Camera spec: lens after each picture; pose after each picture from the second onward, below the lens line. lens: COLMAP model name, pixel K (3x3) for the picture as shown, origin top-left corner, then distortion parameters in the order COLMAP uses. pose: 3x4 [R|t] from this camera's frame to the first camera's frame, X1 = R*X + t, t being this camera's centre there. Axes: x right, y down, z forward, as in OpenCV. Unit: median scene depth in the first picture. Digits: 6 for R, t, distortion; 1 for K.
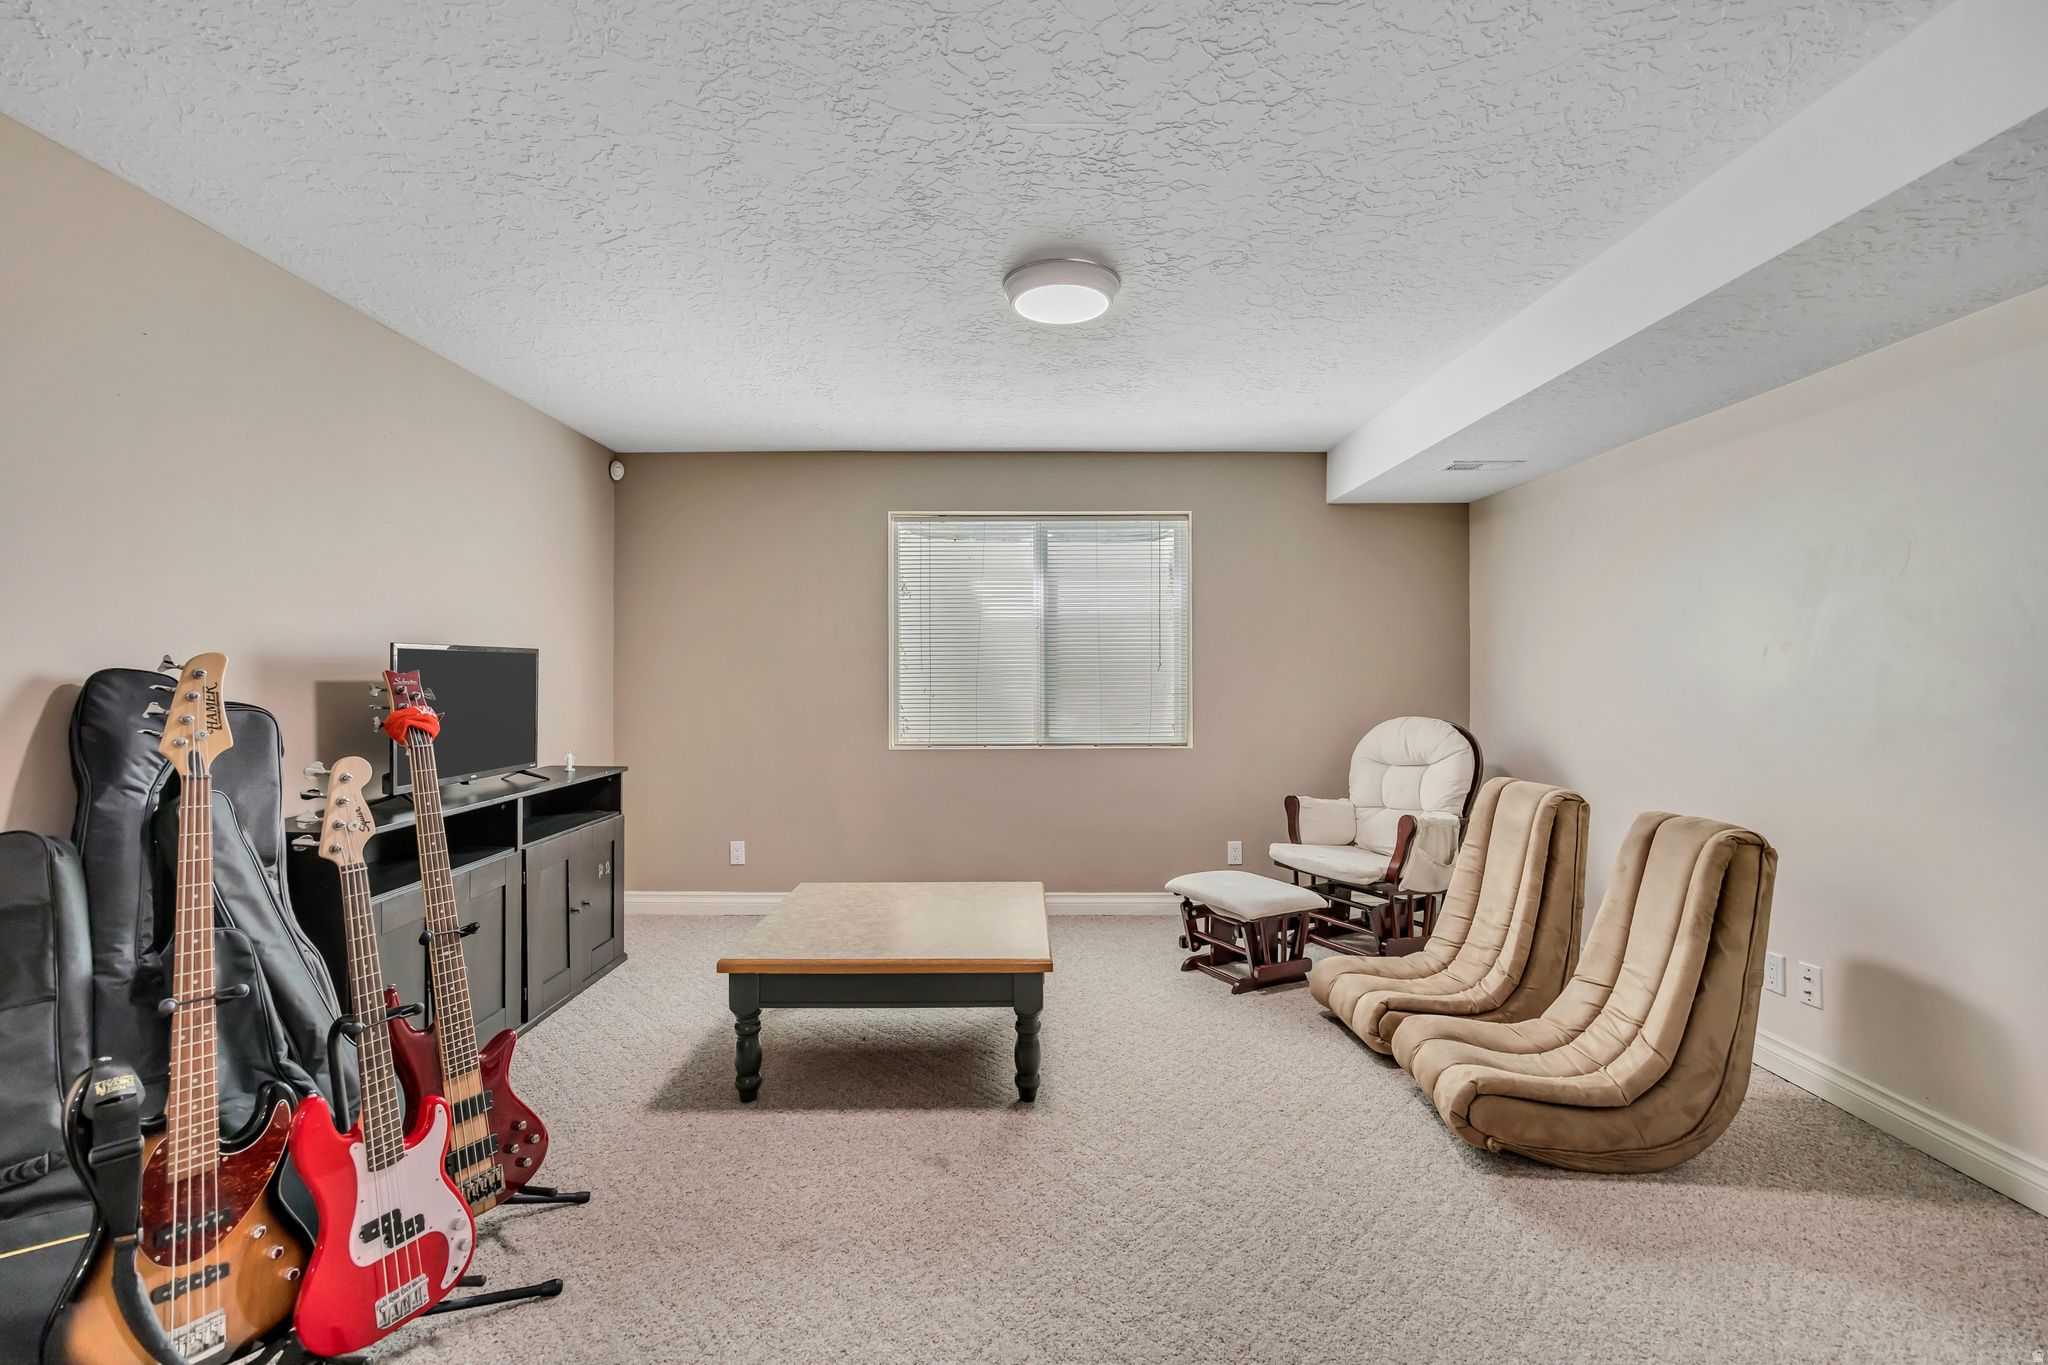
lens RADIAL K [[887.8, 0, 1026.0], [0, 887.8, 685.9], [0, 0, 1]] dist [0.000350, 0.001190]
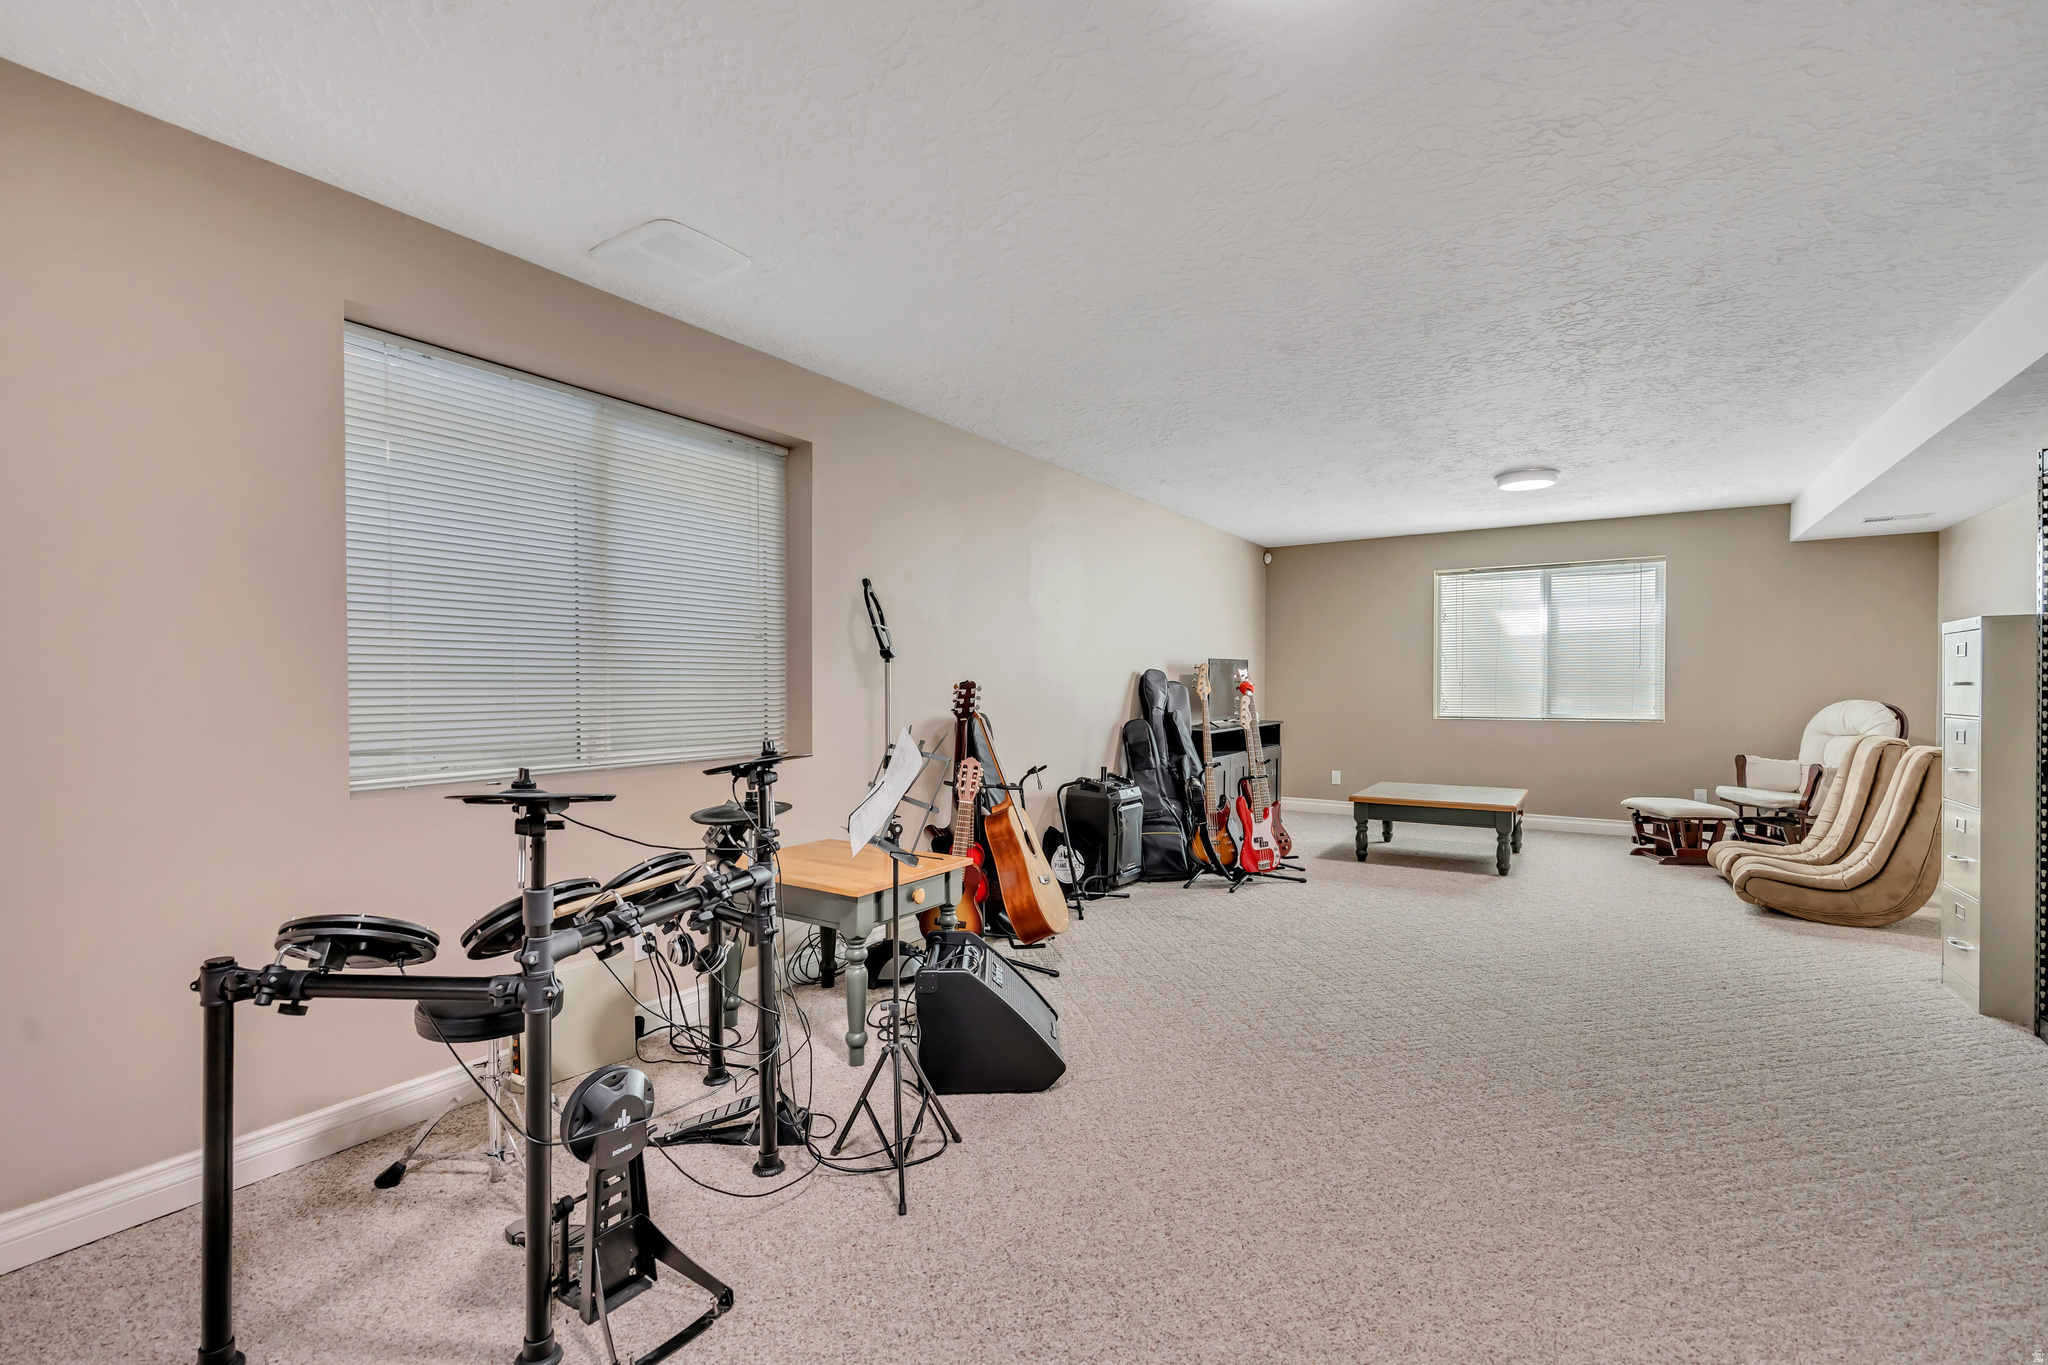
lens RADIAL K [[887.8, 0, 1027.1], [0, 887.8, 697.5], [0, 0, 1]] dist [0.000350, 0.001190]
pose [[0.832048, 0.007686, -0.554650, 0.152609], [-0.004261, 0.999963, 0.007465, 0.029351], [0.554687, -0.003848, 0.832050, -0.909899]]
